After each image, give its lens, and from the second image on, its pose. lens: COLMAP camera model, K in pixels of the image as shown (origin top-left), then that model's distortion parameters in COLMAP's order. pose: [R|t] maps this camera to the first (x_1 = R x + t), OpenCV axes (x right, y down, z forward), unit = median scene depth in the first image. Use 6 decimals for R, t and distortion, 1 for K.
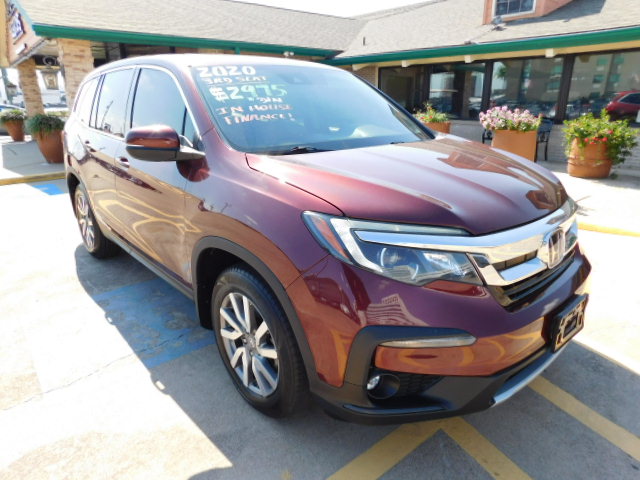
lens RADIAL K [[423.9, 0, 321.1], [0, 423.9, 239.9], [0, 0, 1]] dist [-0.068991, 0.055775]
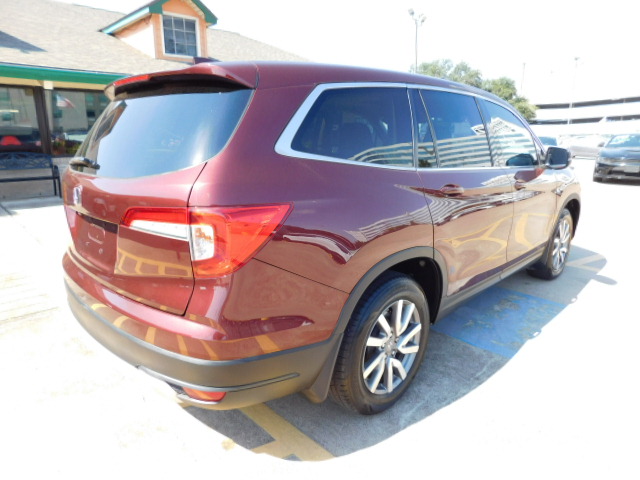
lens RADIAL K [[423.9, 0, 321.1], [0, 423.9, 239.9], [0, 0, 1]] dist [-0.068991, 0.055775]
pose [[-0.058258, -0.241888, 0.968554, -1.754810], [0.315411, 0.916045, 0.247746, -0.558638], [-0.947165, 0.319926, 0.022927, 1.723900]]
